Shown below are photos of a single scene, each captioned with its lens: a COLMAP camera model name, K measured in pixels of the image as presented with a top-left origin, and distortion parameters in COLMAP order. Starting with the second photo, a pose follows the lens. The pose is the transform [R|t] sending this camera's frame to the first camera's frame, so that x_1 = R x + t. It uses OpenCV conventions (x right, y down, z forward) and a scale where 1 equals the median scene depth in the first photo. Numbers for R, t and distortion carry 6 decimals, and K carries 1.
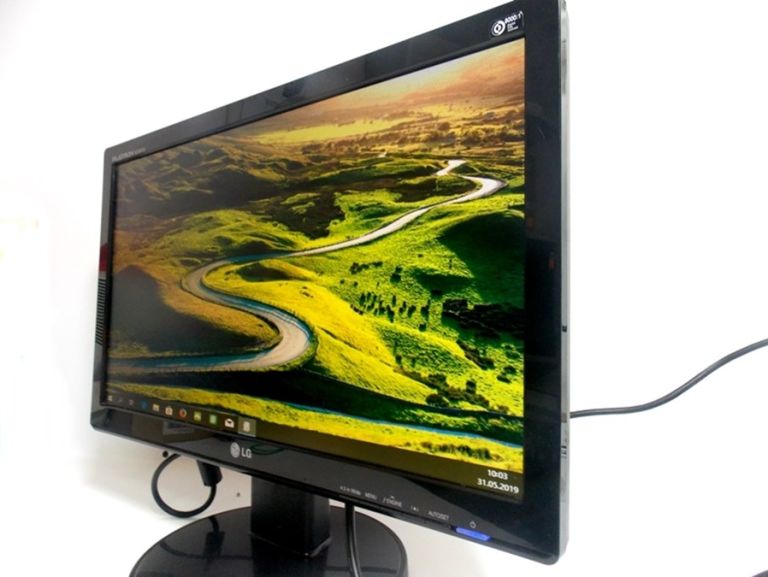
lens RADIAL K [[517.3, 0, 388.1], [0, 517.3, 289.0], [0, 0, 1]] dist [0.010544, -0.002254]
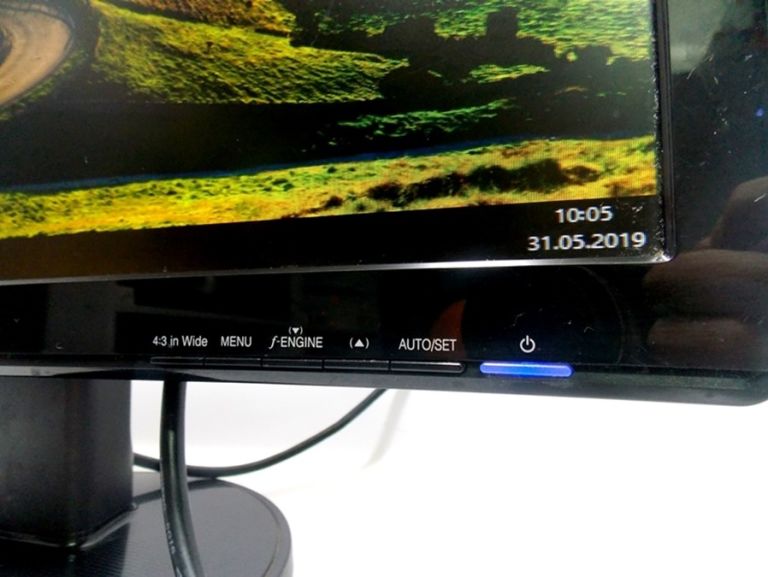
lens RADIAL K [[517.3, 0, 385.7], [0, 517.3, 290.0], [0, 0, 1]] dist [0.010544, -0.002254]
pose [[0.948376, 0.002925, 0.317136, -0.043489], [0.003640, 0.999791, -0.020106, 0.313452], [-0.317128, 0.020223, 0.948167, 0.498296]]
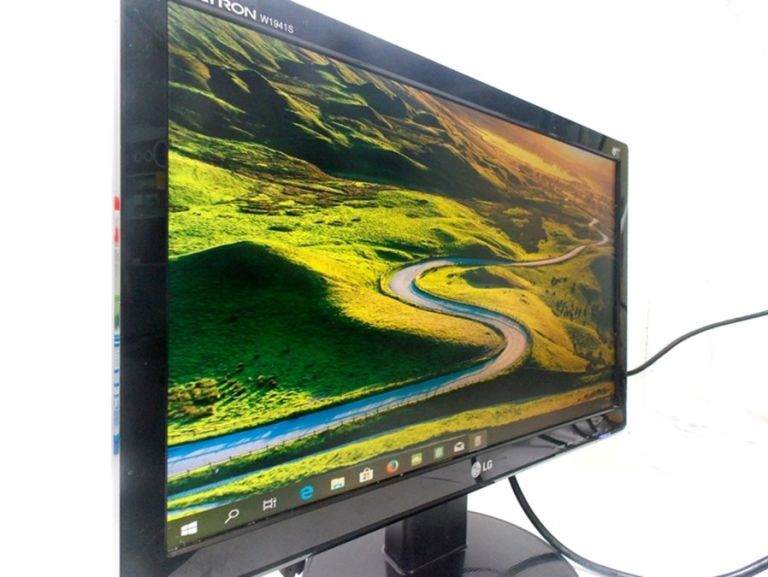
lens RADIAL K [[517.3, 0, 384.5], [0, 517.3, 286.9], [0, 0, 1]] dist [0.010544, -0.002254]
pose [[0.220861, -0.015329, 0.975185, -1.303586], [-0.061665, 0.997656, 0.029648, -0.035268], [-0.973354, -0.066683, 0.219398, 1.035100]]
